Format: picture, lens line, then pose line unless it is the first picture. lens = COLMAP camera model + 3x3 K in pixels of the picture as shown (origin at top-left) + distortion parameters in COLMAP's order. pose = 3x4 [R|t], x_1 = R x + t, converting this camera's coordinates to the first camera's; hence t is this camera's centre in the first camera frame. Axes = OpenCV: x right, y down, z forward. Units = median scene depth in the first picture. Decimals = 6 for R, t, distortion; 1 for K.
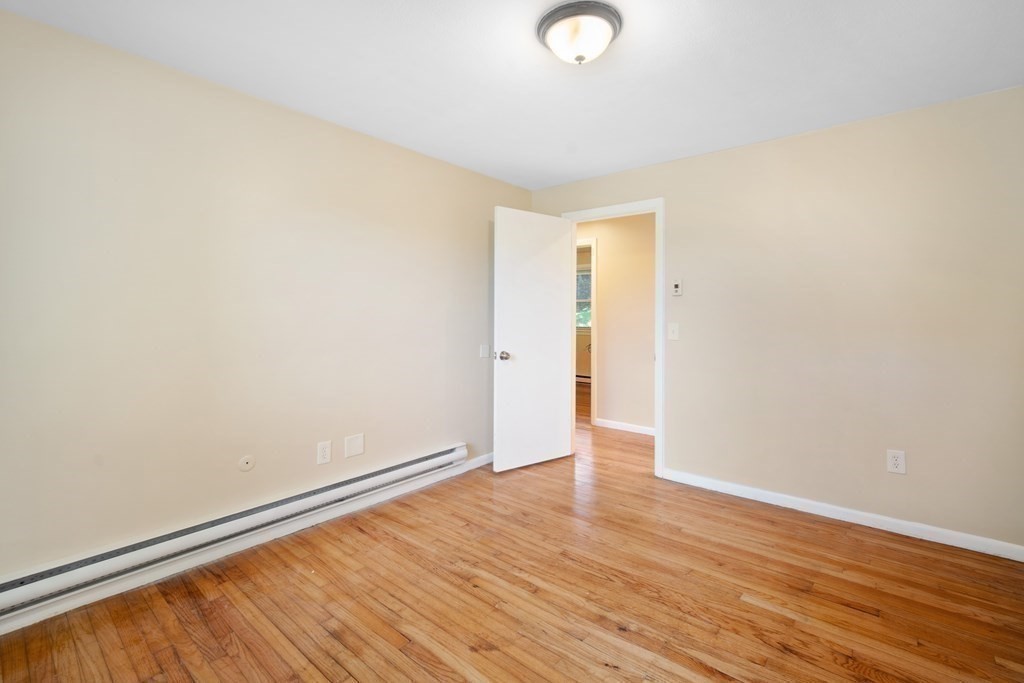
lens RADIAL K [[455.7, 0, 512.0], [0, 455.7, 341.5], [0, 0, 1]] dist [-0.000649, 0.001357]
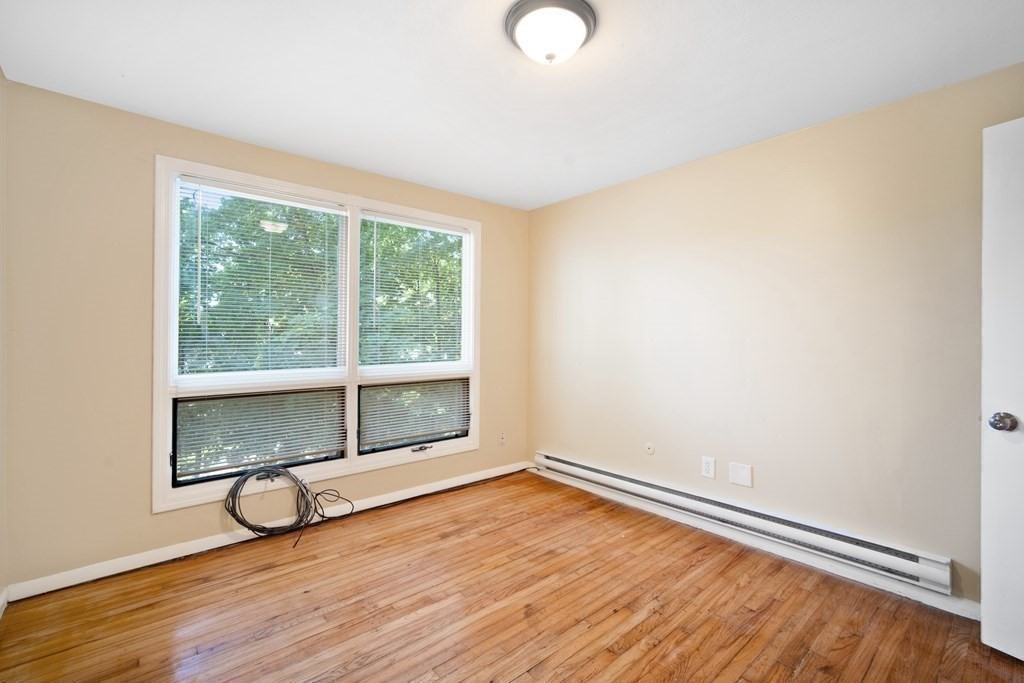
lens RADIAL K [[455.7, 0, 512.0], [0, 455.7, 341.5], [0, 0, 1]] dist [-0.000649, 0.001357]
pose [[-0.153634, 0.002839, -0.988124, 0.886607], [-0.059478, 0.998156, 0.012115, -0.042196], [0.986336, 0.060633, -0.153182, 0.855299]]
